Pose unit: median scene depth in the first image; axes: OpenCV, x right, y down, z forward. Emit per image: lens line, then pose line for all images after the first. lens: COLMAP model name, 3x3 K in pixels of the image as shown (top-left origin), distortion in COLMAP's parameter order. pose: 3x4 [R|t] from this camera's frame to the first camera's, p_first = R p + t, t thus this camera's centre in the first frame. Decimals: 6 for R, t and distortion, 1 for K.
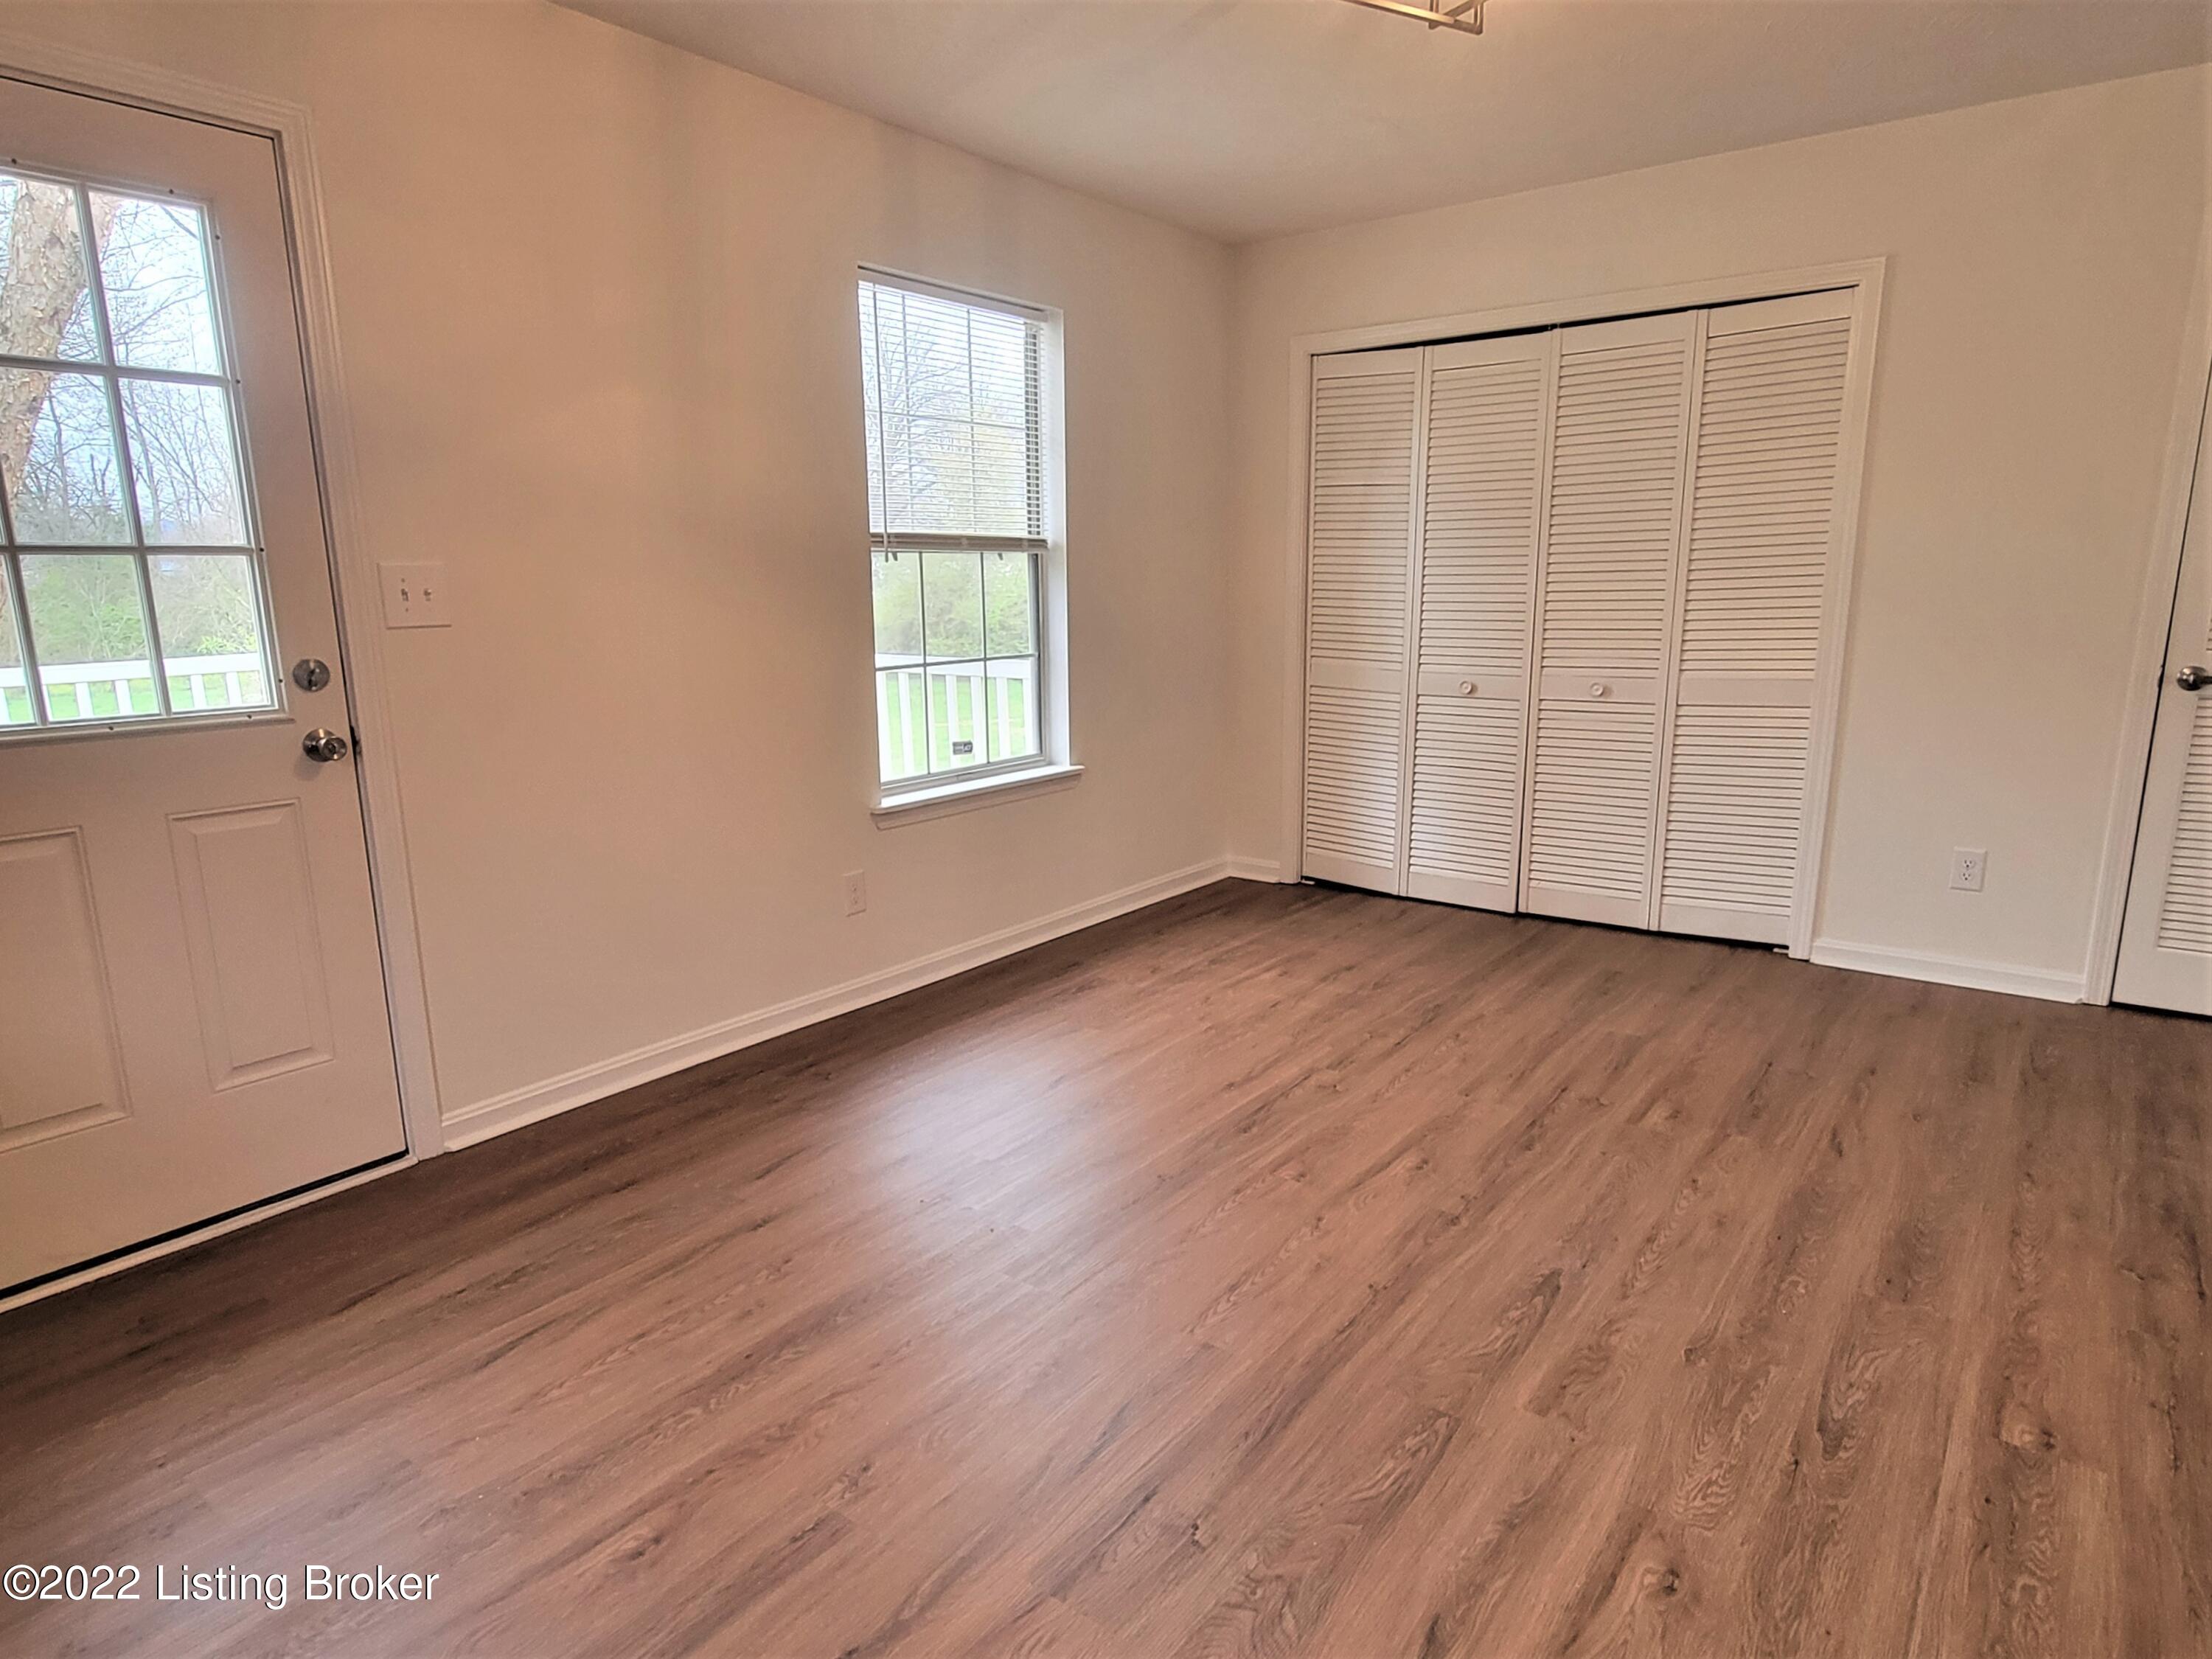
lens RADIAL K [[1288.7, 0, 1098.3], [0, 1288.7, 842.4], [0, 0, 1]] dist [-0.002685, 0.000284]
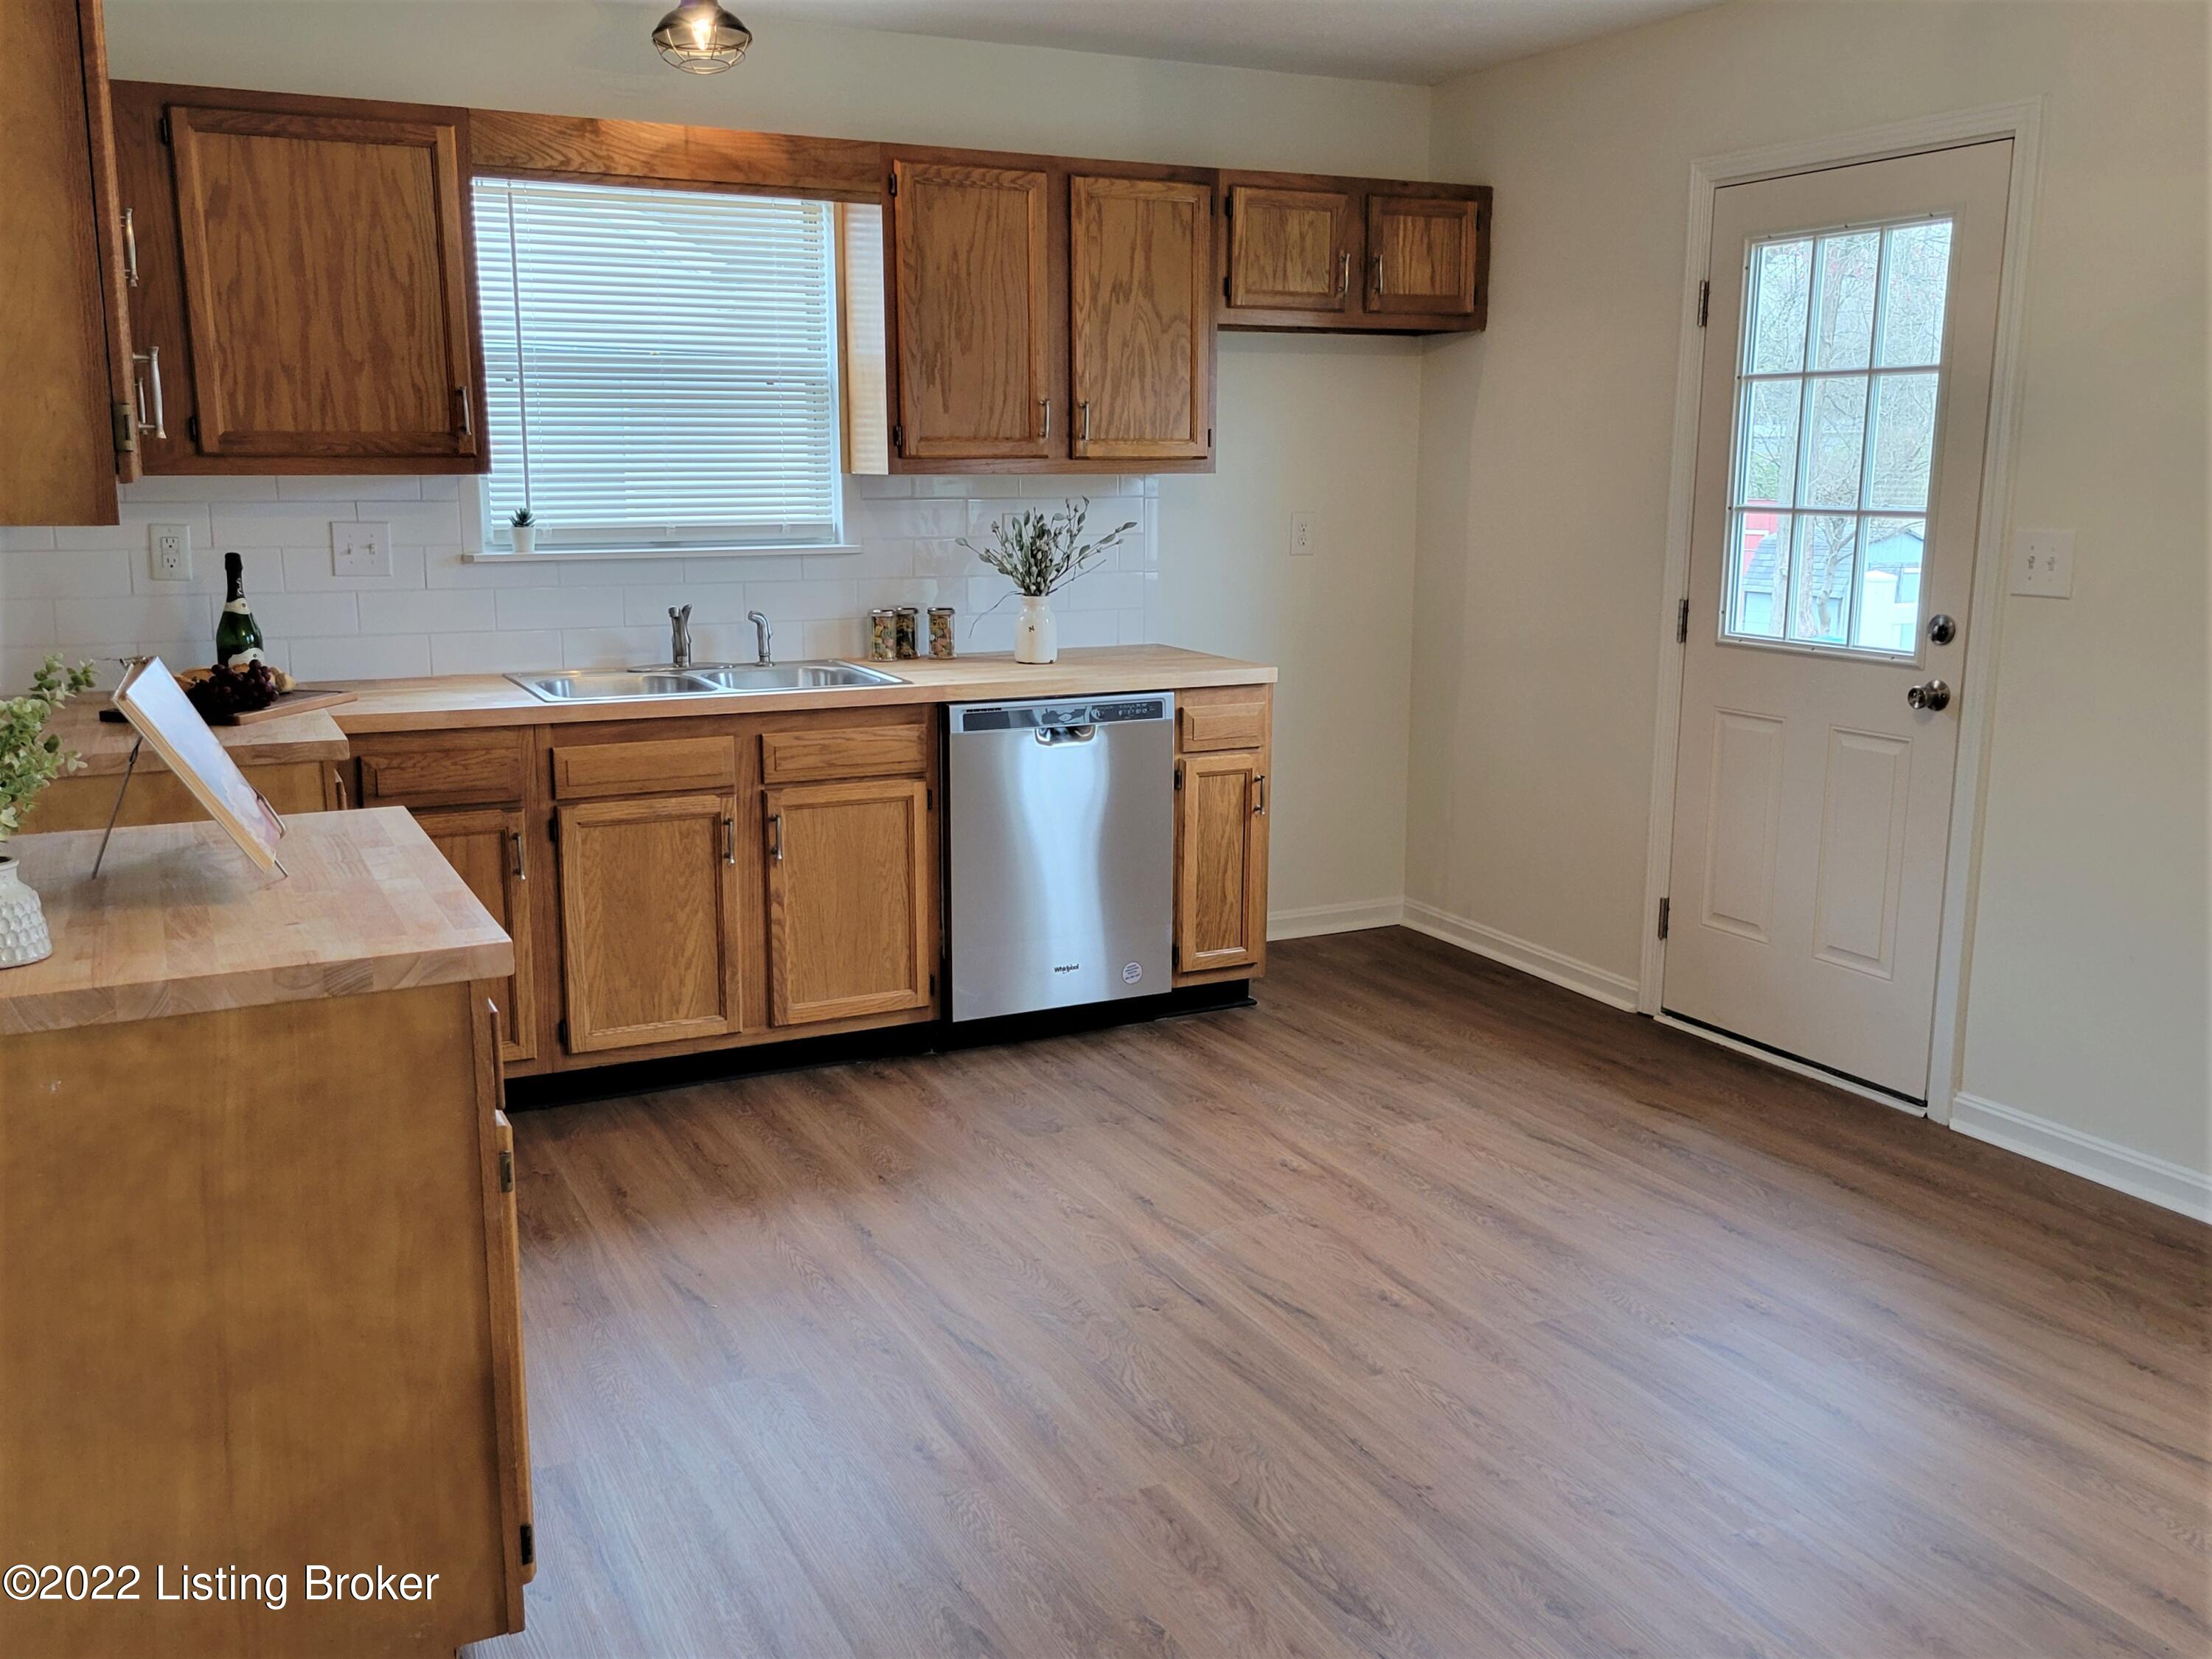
lens RADIAL K [[1914.5, 0, 1098.1], [0, 1914.5, 826.1], [0, 0, 1]] dist [0.006427, 0.010352]
pose [[-0.439536, 0.182969, -0.879392, 1.210473], [-0.177921, 0.941899, 0.284903, -0.326351], [0.880427, 0.281688, -0.381445, 1.103057]]
